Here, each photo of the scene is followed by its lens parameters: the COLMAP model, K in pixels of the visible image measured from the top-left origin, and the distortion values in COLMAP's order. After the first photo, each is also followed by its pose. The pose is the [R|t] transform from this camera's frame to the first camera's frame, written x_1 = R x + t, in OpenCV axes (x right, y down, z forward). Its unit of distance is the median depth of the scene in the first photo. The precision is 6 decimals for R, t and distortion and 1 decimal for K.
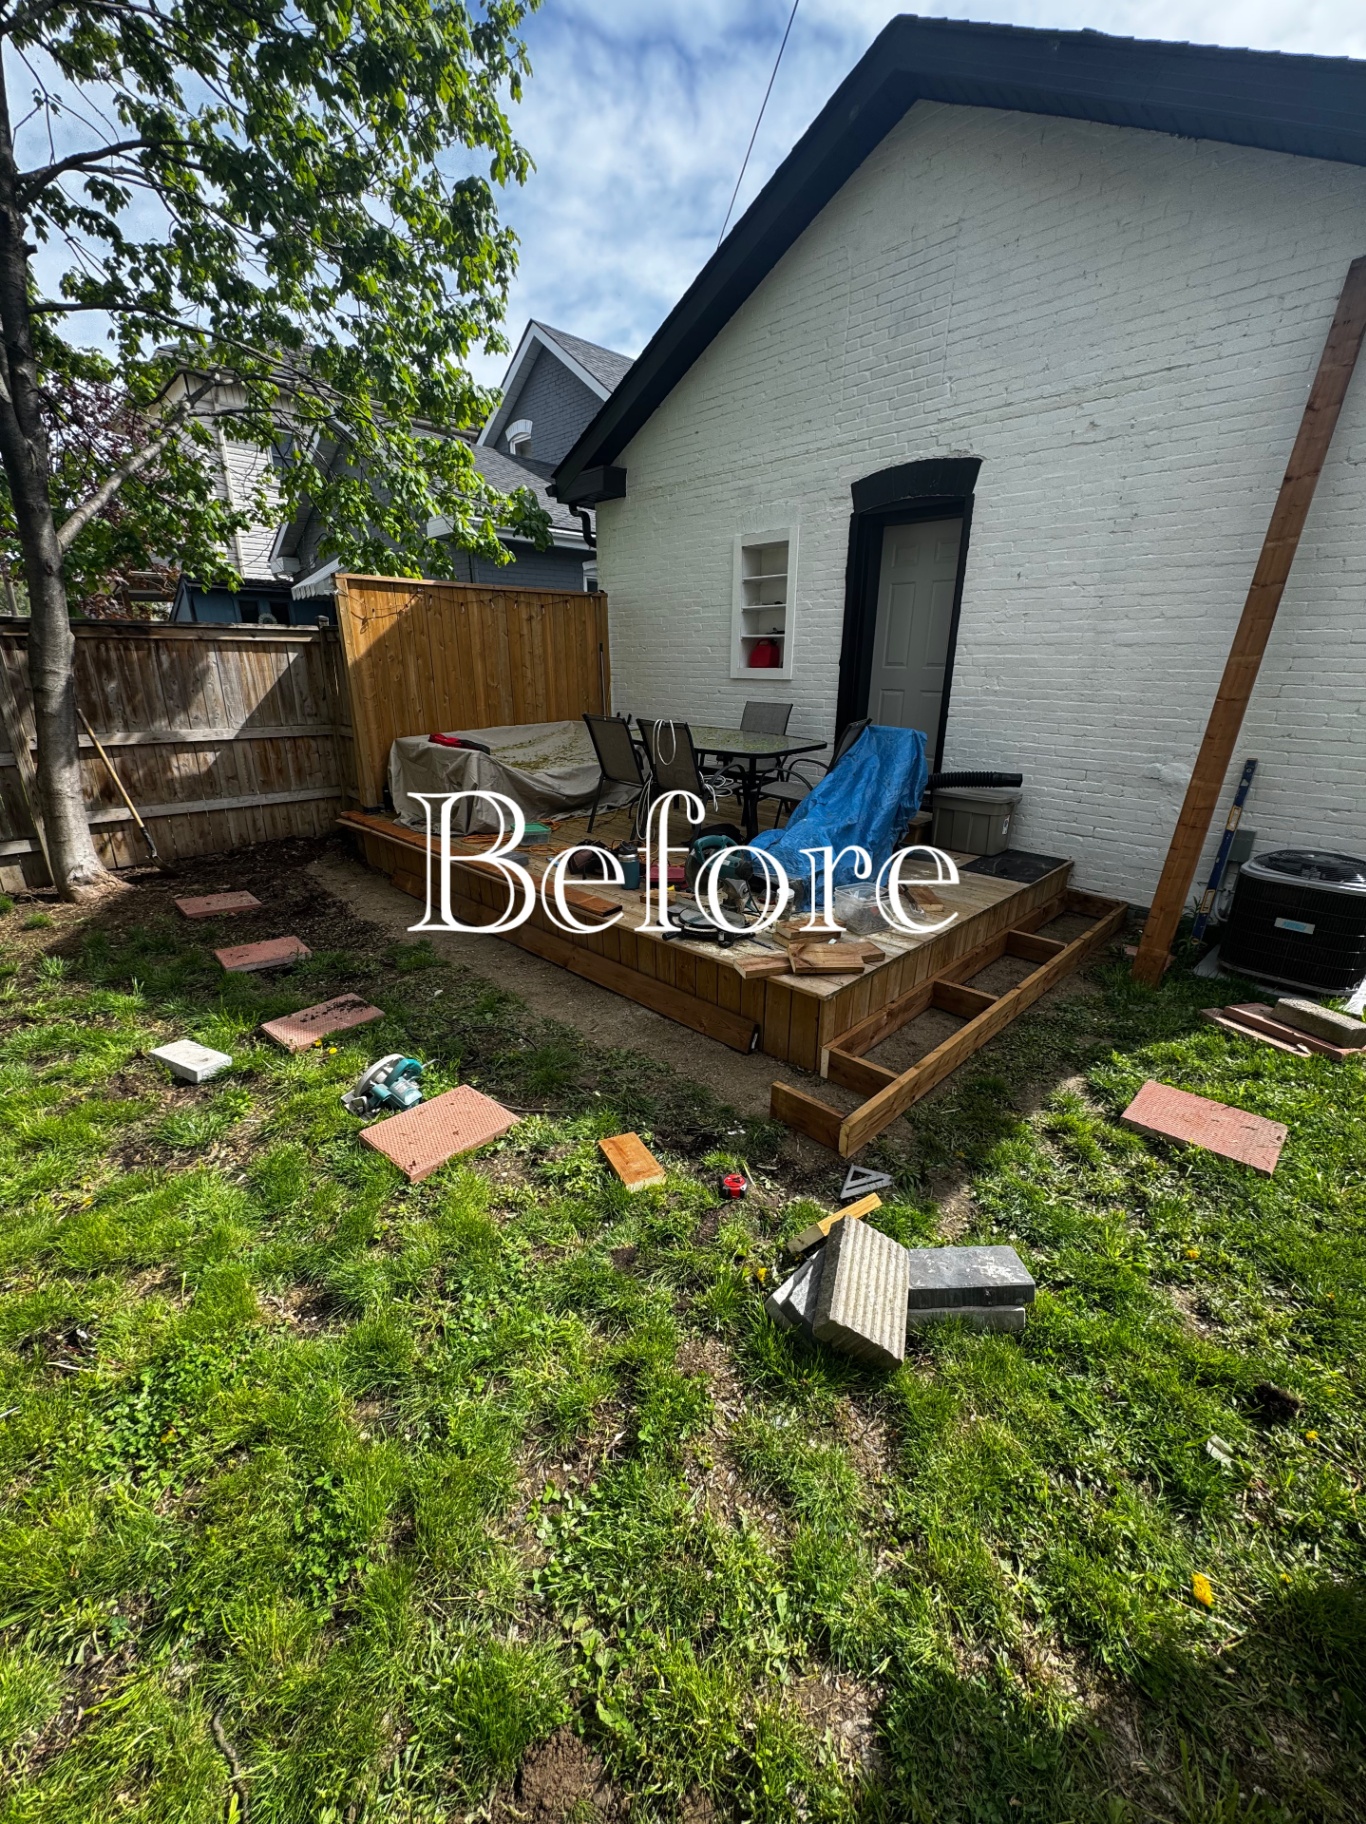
lens RADIAL K [[725.9, 0, 683.0], [0, 725.9, 912.0], [0, 0, 1]] dist [-0.002088, 0.000389]
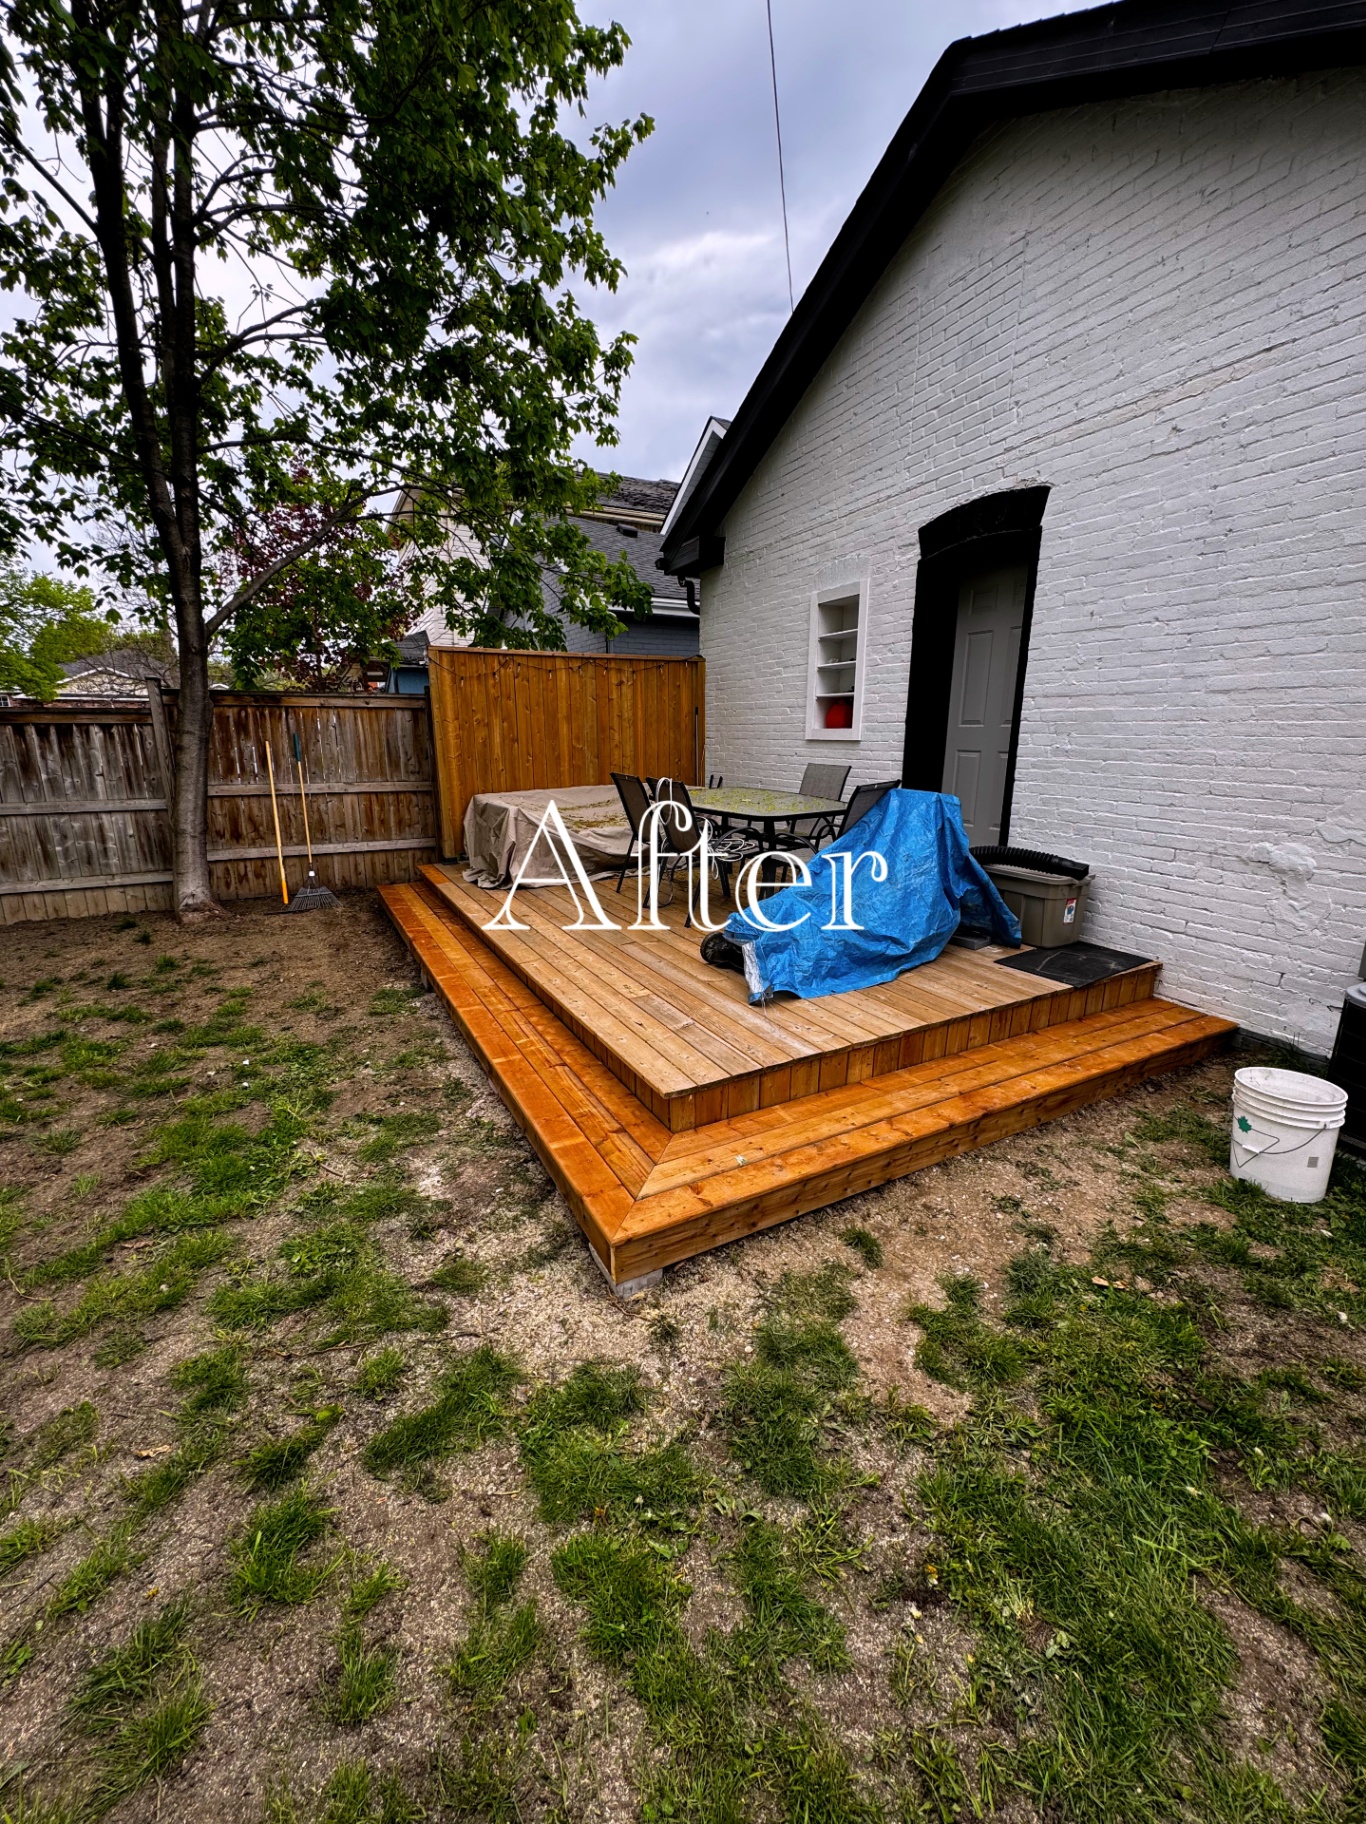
lens RADIAL K [[725.9, 0, 683.0], [0, 725.9, 912.0], [0, 0, 1]] dist [-0.002088, 0.000389]
pose [[0.957868, 0.065190, -0.279713, 0.245339], [-0.090268, 0.992880, -0.077719, -0.016581], [0.272655, 0.099694, 0.956933, 0.100737]]
